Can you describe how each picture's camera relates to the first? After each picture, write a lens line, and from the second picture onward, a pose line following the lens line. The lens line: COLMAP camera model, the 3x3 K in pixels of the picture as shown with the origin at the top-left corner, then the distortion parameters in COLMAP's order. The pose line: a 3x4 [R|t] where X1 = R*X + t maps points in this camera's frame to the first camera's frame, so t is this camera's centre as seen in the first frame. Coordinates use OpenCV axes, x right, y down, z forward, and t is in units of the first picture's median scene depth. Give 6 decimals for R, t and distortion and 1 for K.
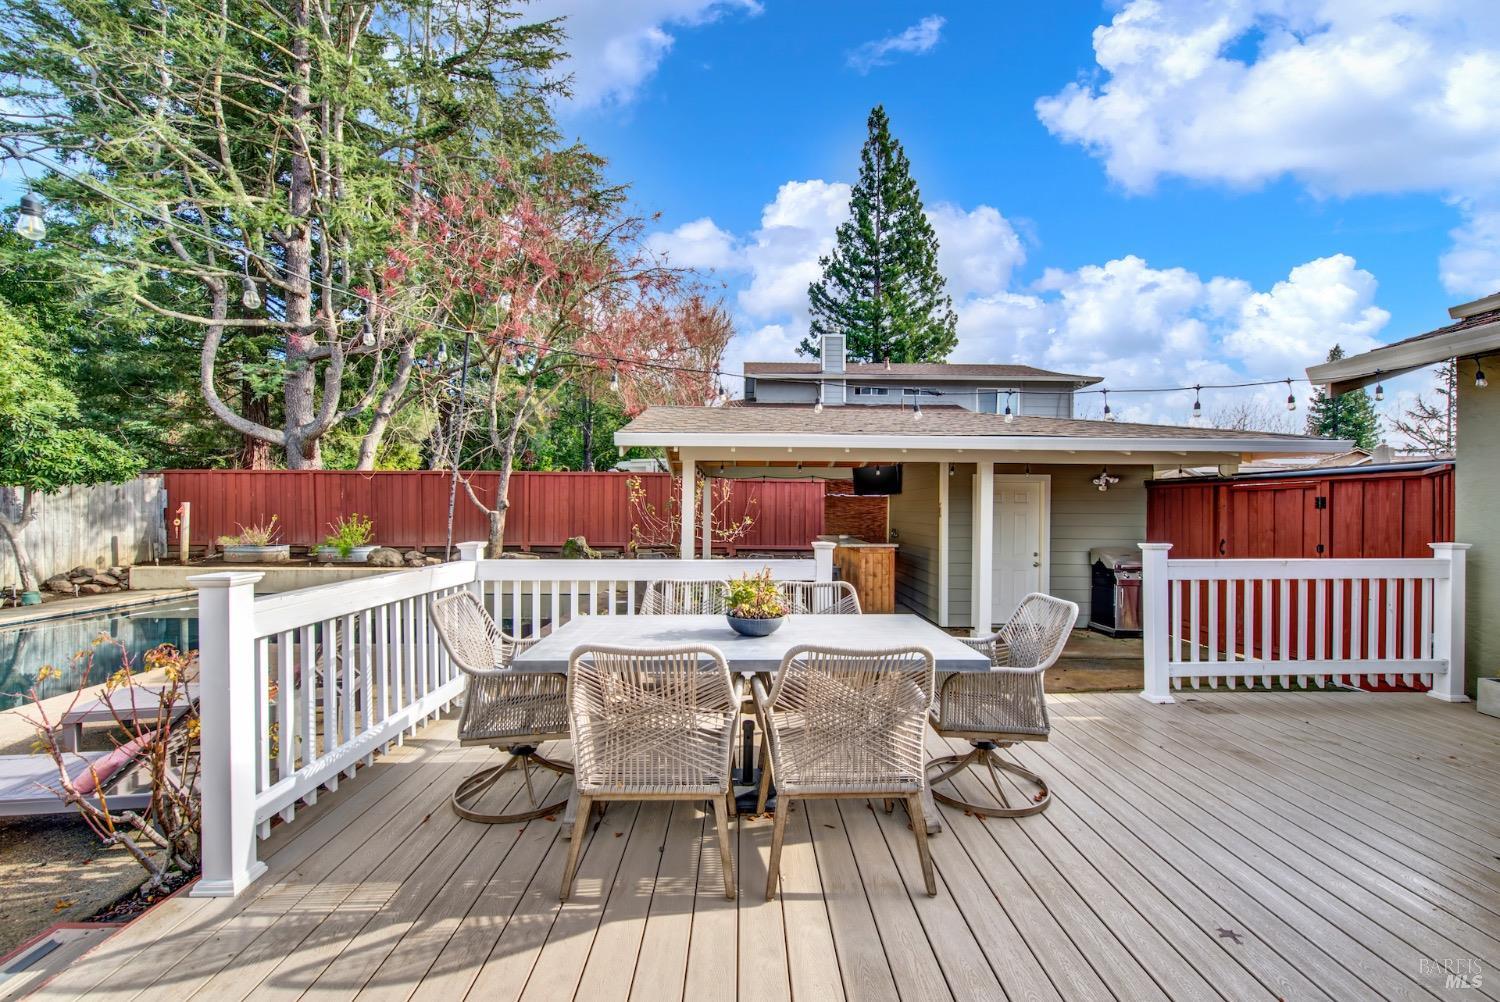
lens RADIAL K [[599.1, 0, 755.2], [0, 599.1, 508.4], [0, 0, 1]] dist [0.006515, -0.003142]
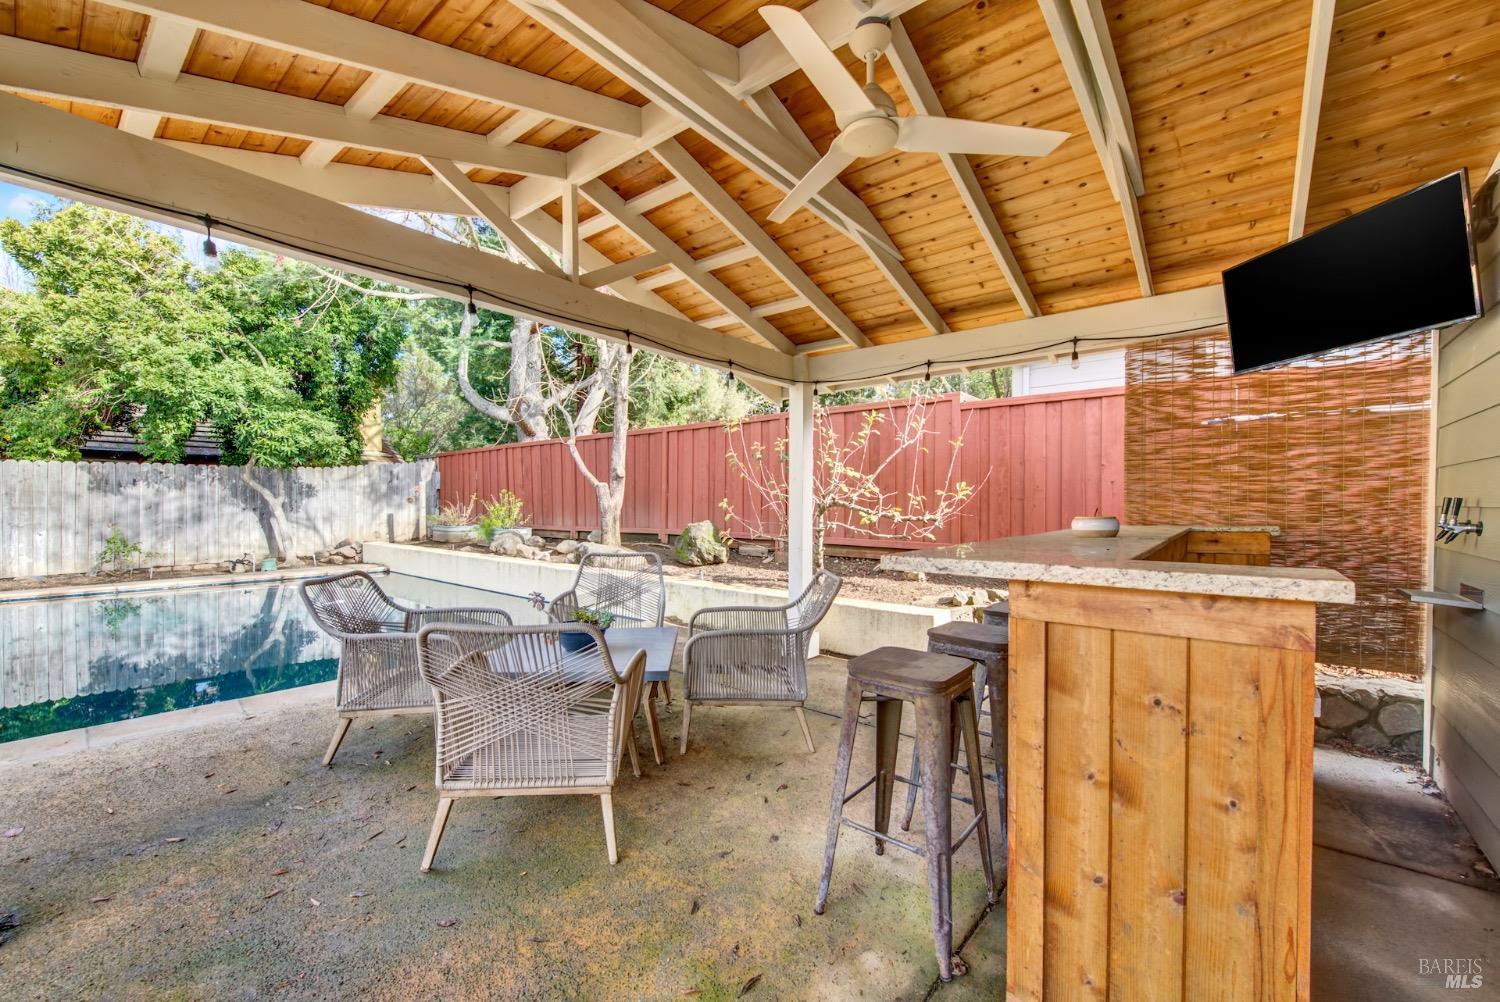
lens RADIAL K [[599.1, 0, 755.2], [0, 599.1, 508.4], [0, 0, 1]] dist [0.006515, -0.003142]
pose [[0.760682, 0.002615, -0.649119, 0.159789], [0.000039, 0.999992, 0.004073, 0.032099], [0.649125, -0.003124, 0.760676, 0.591763]]
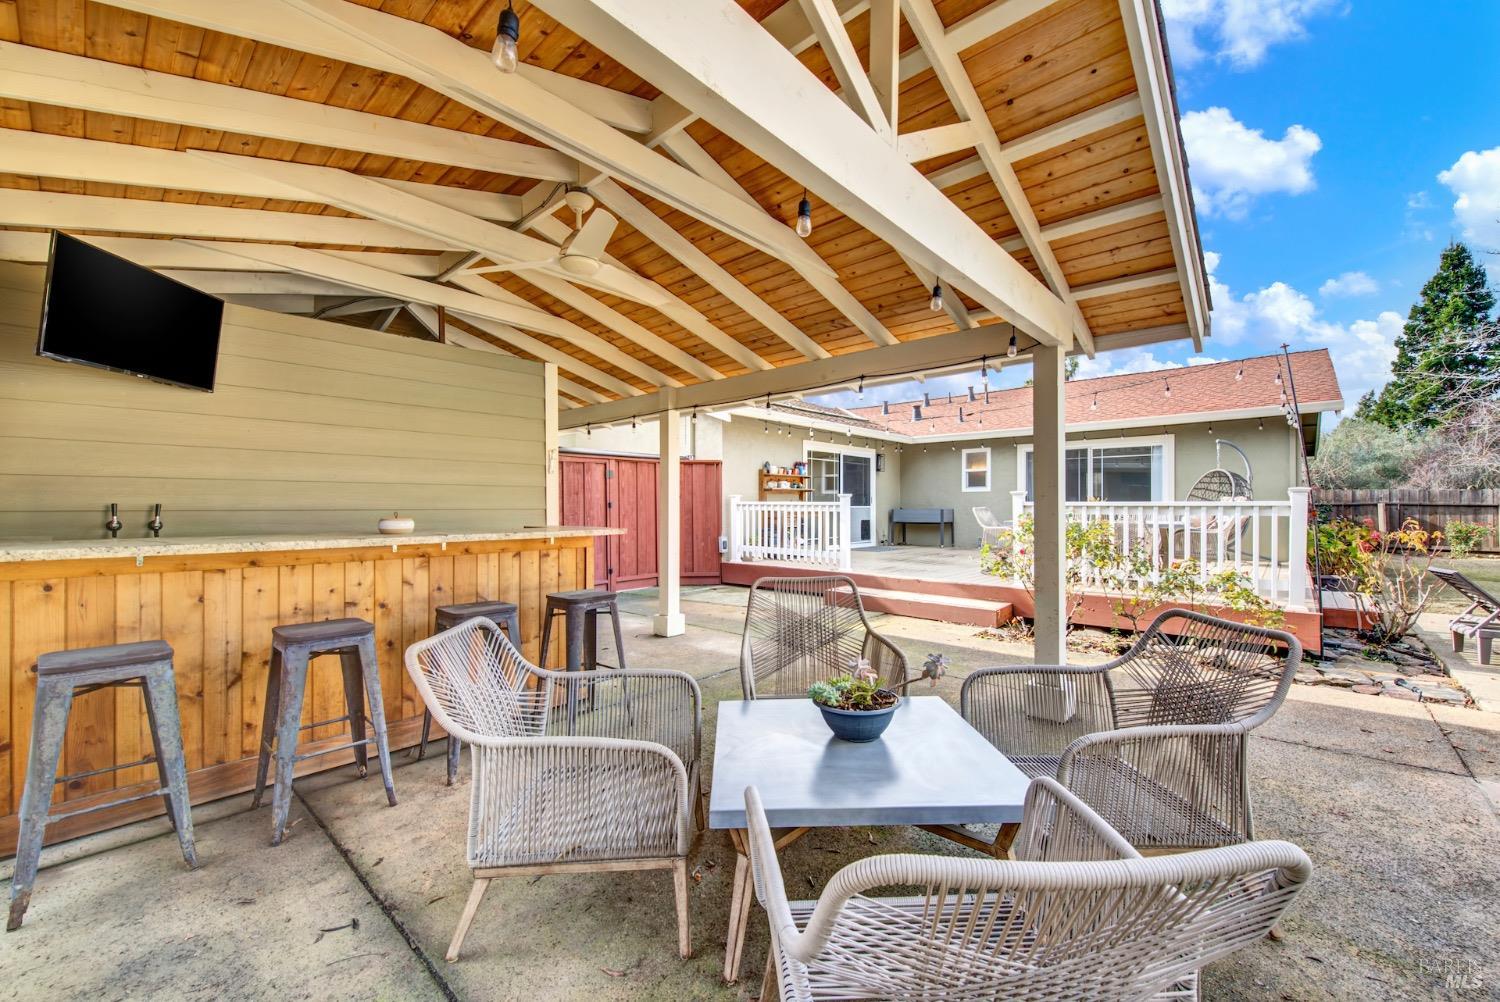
lens RADIAL K [[599.1, 0, 755.2], [0, 599.1, 508.4], [0, 0, 1]] dist [0.006515, -0.003142]
pose [[-0.732074, -0.008271, 0.681175, -0.157141], [-0.001378, 0.999942, 0.010660, 0.028268], [-0.681224, 0.006865, -0.732043, 0.881605]]
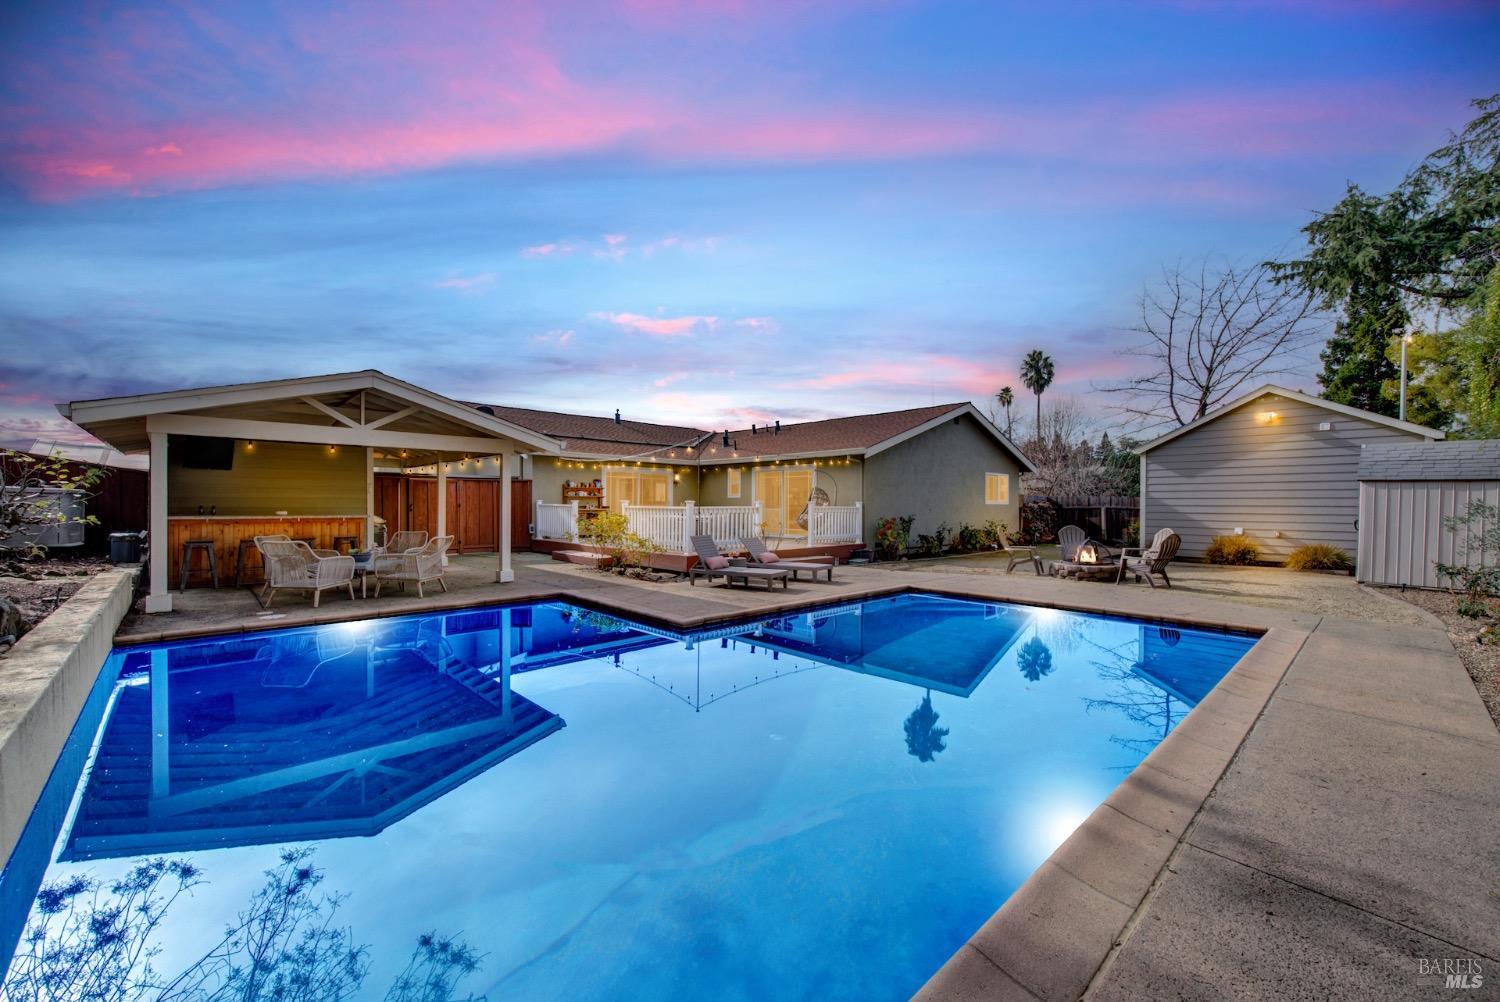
lens RADIAL K [[599.1, 0, 755.2], [0, 599.1, 508.4], [0, 0, 1]] dist [0.006515, -0.003142]
pose [[-0.676720, -0.016197, 0.736062, -0.910415], [-0.008290, 0.999862, 0.014381, 0.015080], [-0.736194, 0.003630, -0.676761, 0.879261]]
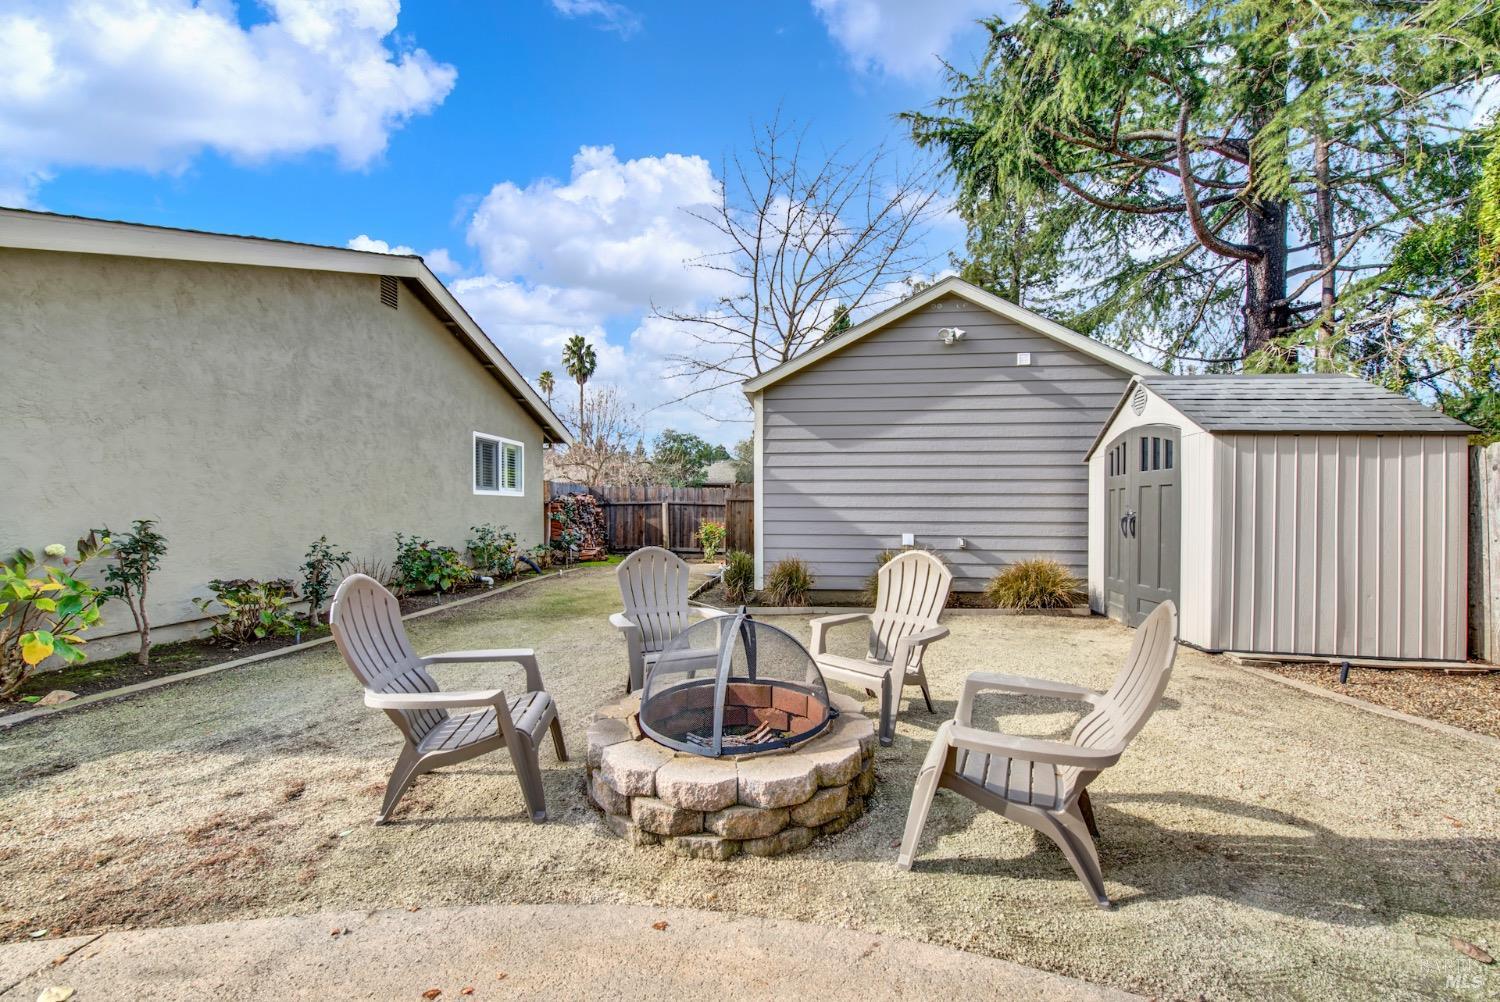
lens RADIAL K [[599.1, 0, 755.2], [0, 599.1, 508.4], [0, 0, 1]] dist [0.006515, -0.003142]
pose [[-0.994108, -0.009157, 0.108005, -0.604041], [-0.008416, 0.999938, 0.007307, 0.030464], [-0.108065, 0.006355, -0.994124, 0.084664]]
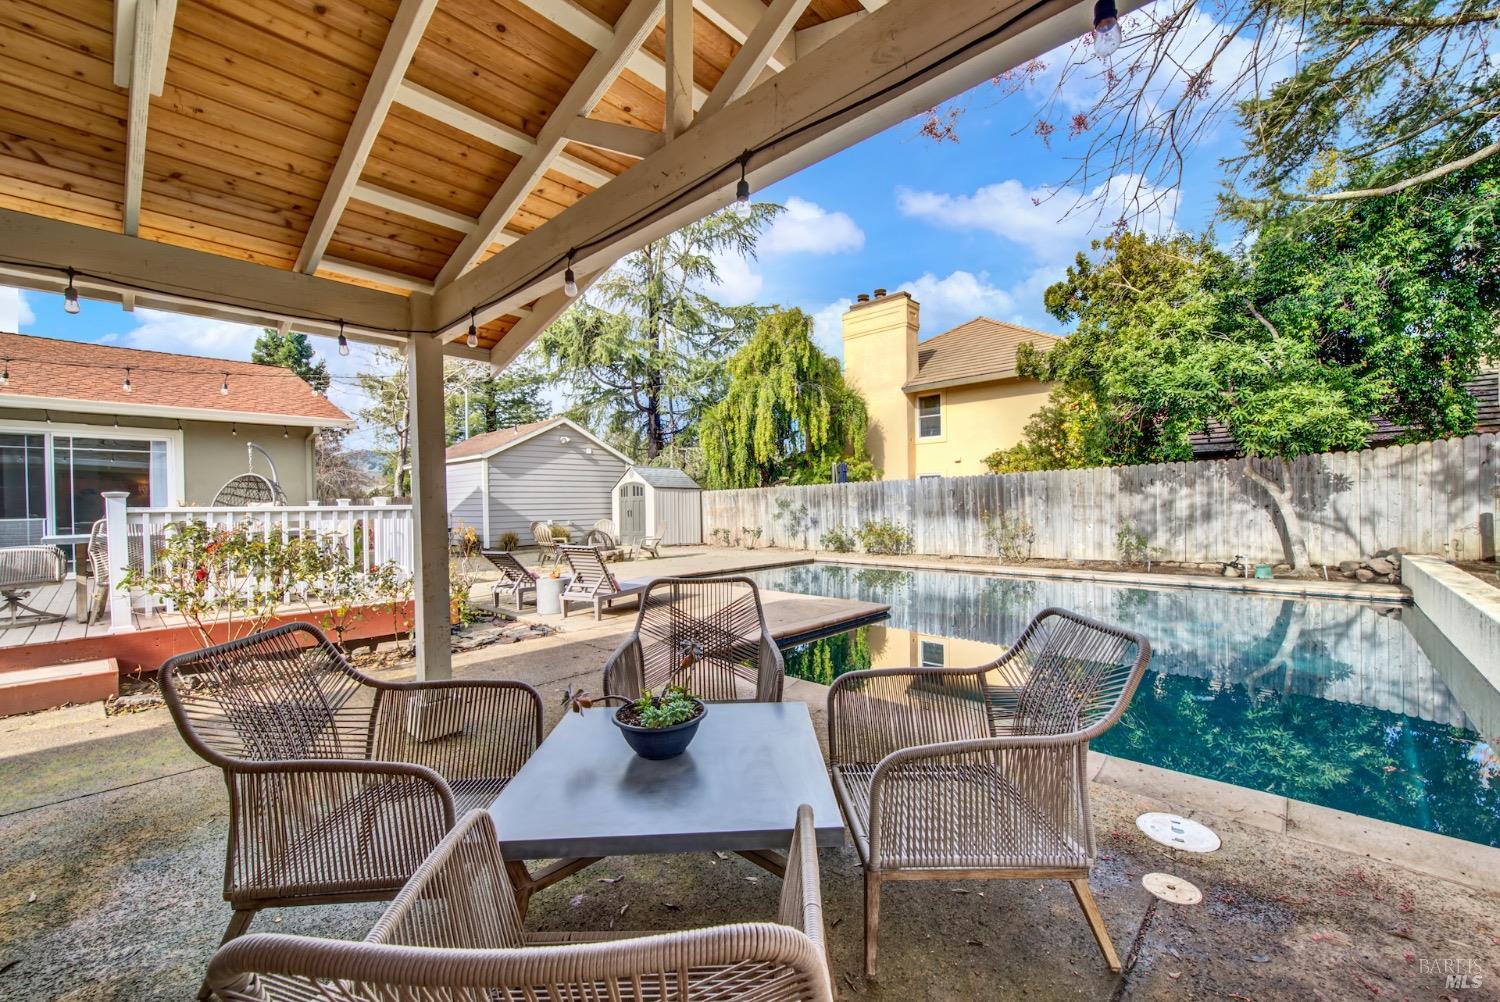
lens RADIAL K [[599.1, 0, 755.2], [0, 599.1, 508.4], [0, 0, 1]] dist [0.006515, -0.003142]
pose [[-0.693993, 0.008980, -0.719926, 0.030350], [0.009307, 0.999951, 0.003501, 0.030473], [0.719921, -0.004271, -0.694042, 0.865380]]
